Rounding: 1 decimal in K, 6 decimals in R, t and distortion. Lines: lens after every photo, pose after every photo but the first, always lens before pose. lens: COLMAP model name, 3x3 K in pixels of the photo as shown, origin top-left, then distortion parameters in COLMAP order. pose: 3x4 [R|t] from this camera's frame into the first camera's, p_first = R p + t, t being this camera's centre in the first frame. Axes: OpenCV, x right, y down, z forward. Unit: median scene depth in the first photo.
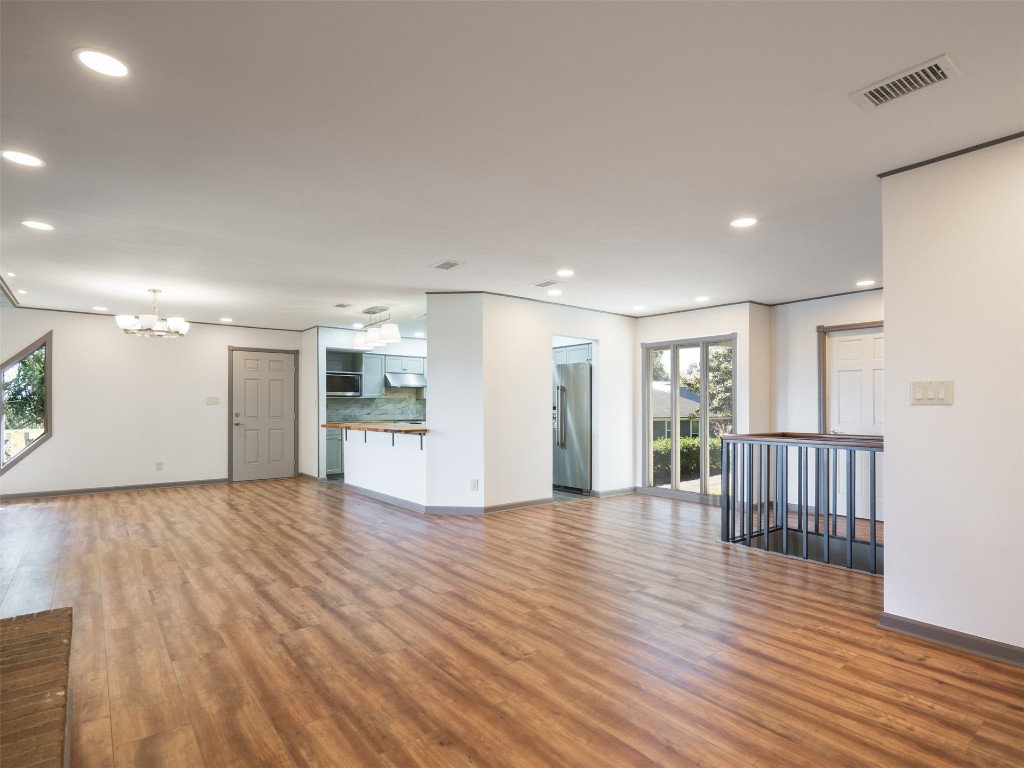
lens RADIAL K [[536.5, 0, 512.5], [0, 536.5, 396.6], [0, 0, 1]] dist [-0.001236, 0.000375]
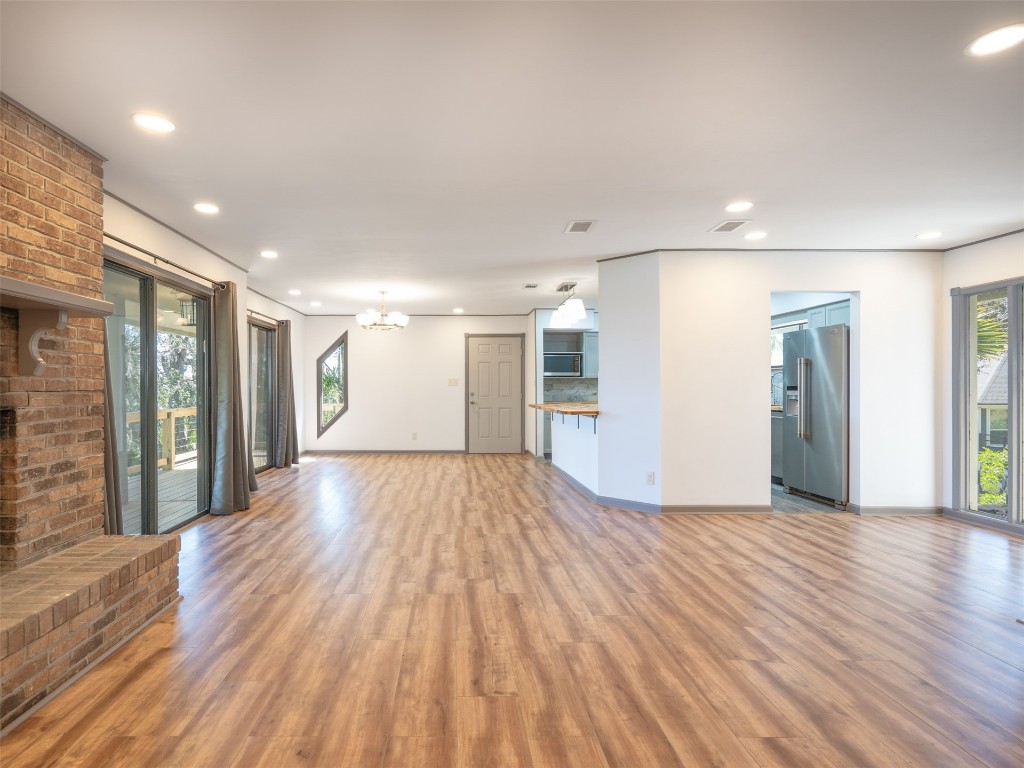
lens RADIAL K [[526.8, 0, 451.4], [0, 526.8, 387.6], [0, 0, 1]] dist [-0.018452, 0.014237]
pose [[0.783967, -0.000653, -0.620802, 0.200419], [0.012702, 0.999807, 0.014989, 0.004009], [0.620672, -0.019636, 0.783824, 0.150902]]
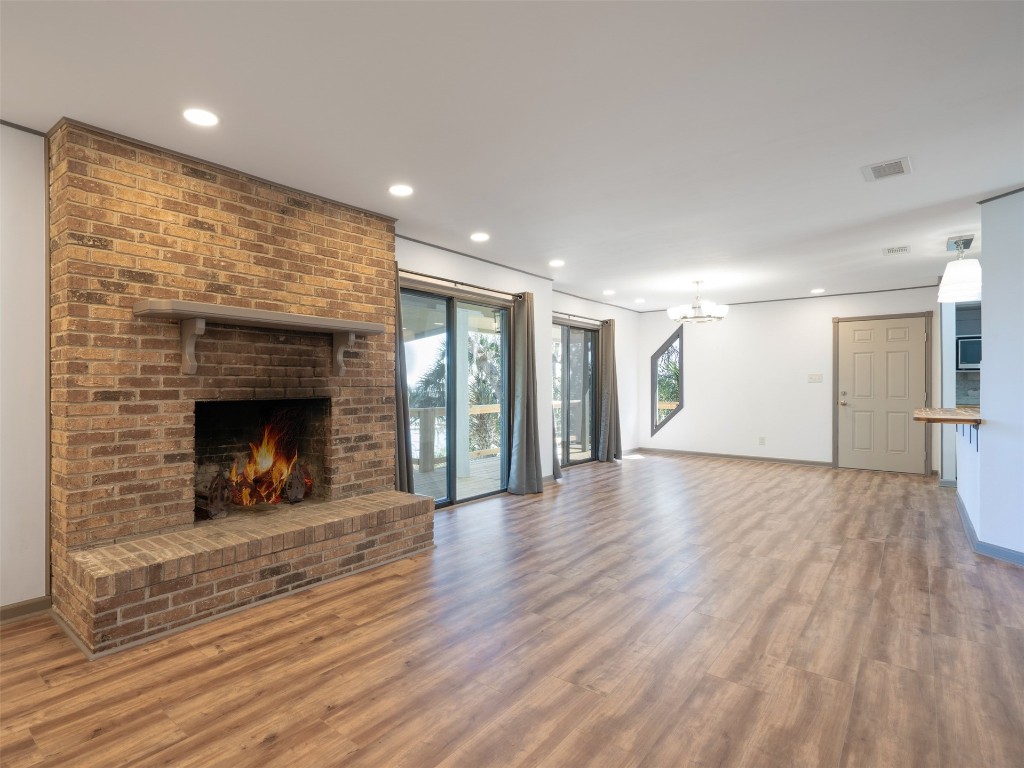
lens RADIAL K [[532.2, 0, 460.8], [0, 532.2, 384.1], [0, 0, 1]] dist [-0.000835, 0.000709]
pose [[0.193023, -0.002080, -0.981192, 0.338861], [0.017836, 0.999840, 0.001389, 0.007773], [0.981032, -0.017769, 0.193030, 0.287115]]
